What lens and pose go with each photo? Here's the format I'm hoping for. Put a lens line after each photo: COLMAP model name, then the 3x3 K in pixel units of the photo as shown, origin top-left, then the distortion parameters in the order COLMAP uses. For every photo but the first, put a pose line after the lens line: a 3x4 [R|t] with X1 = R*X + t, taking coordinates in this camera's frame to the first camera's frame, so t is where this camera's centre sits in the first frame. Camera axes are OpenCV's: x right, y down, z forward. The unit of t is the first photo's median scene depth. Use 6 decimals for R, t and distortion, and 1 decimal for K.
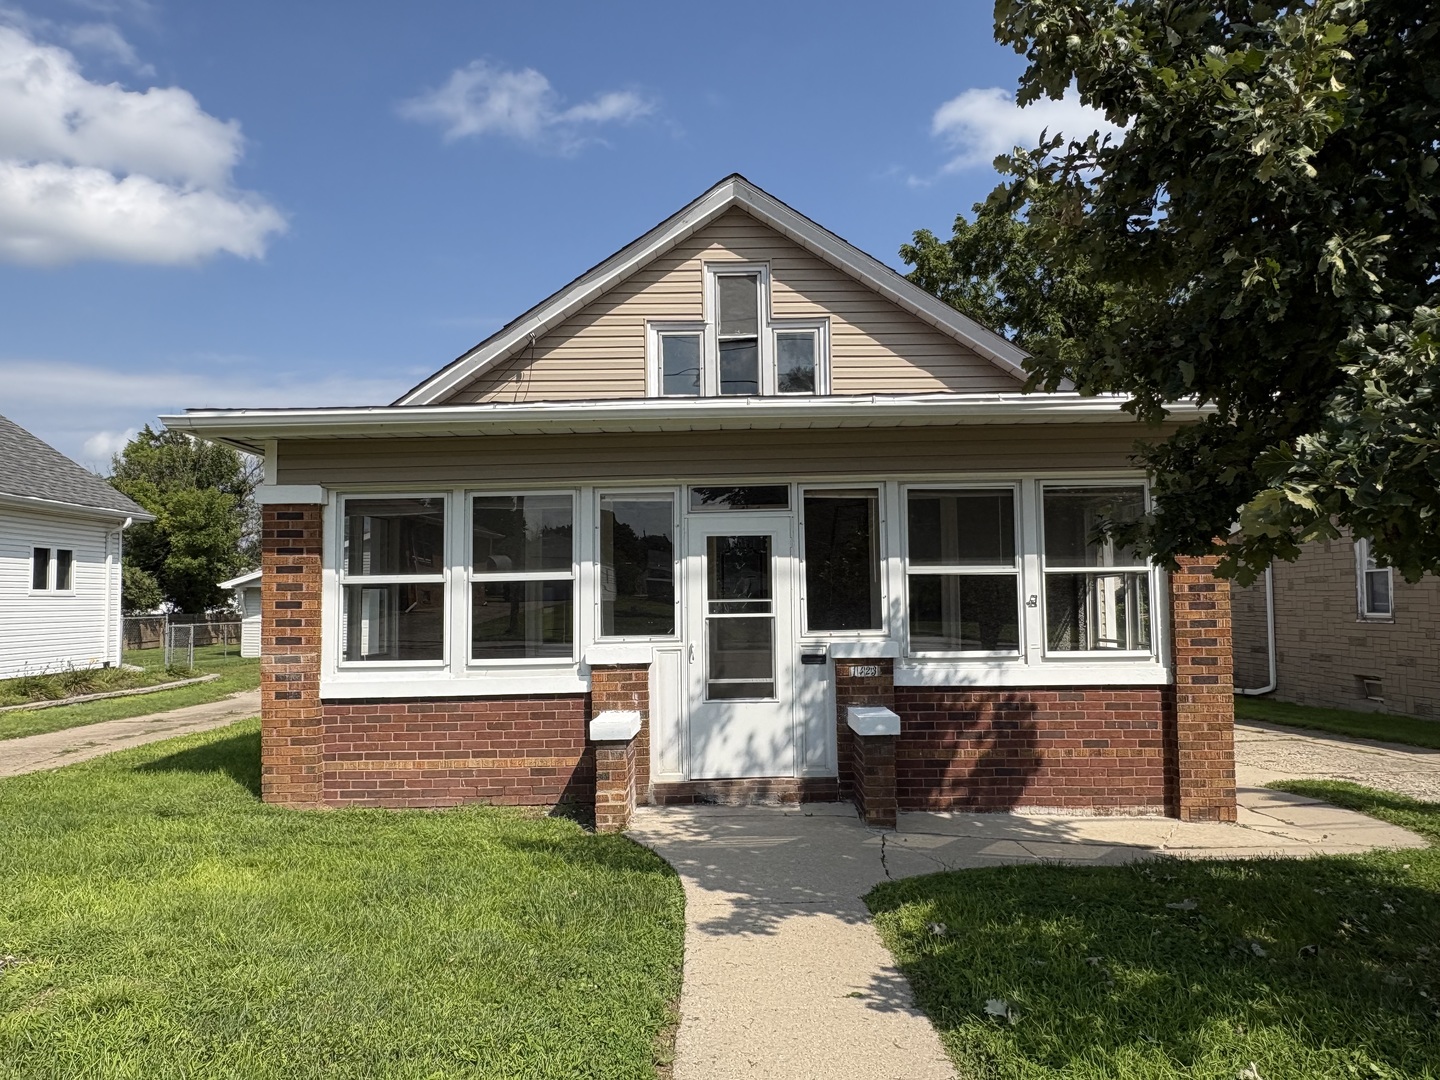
lens RADIAL K [[962.8, 0, 719.9], [0, 962.8, 546.9], [0, 0, 1]] dist [-0.006428, 0.000987]
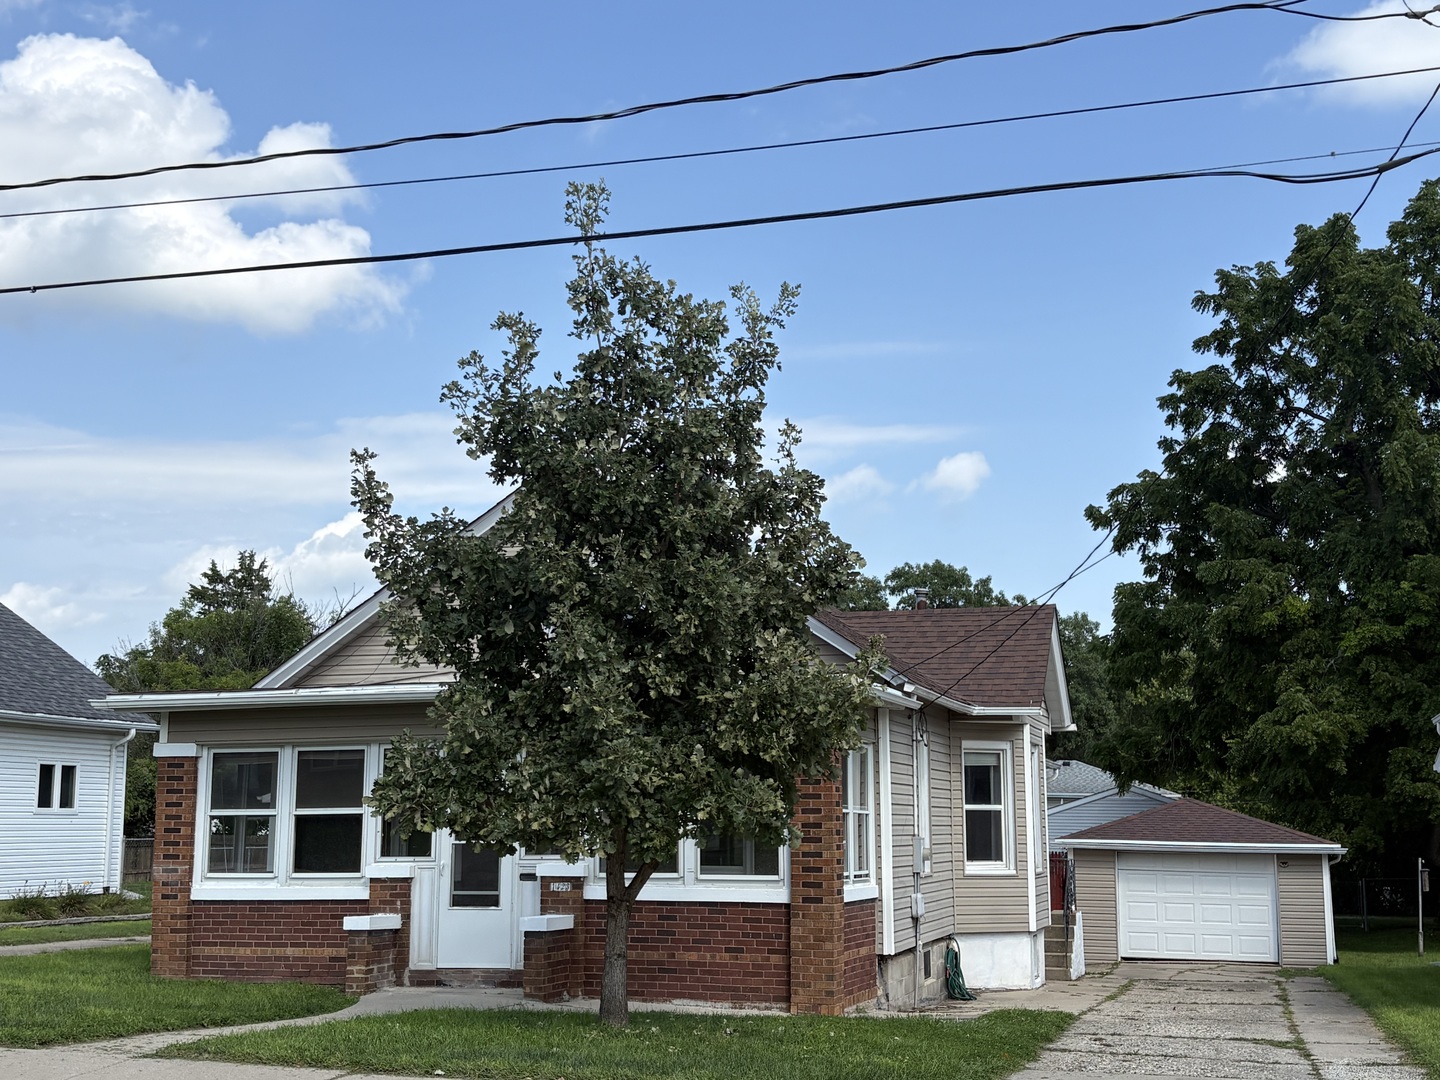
lens RADIAL K [[1802.5, 0, 719.1], [0, 1802.5, 541.6], [0, 0, 1]] dist [0.010658, 0.000000]
pose [[0.959807, -0.032422, -0.278781, 1.036467], [0.005444, 0.995269, -0.097007, -0.096283], [0.280608, 0.091590, 0.955443, -1.288264]]
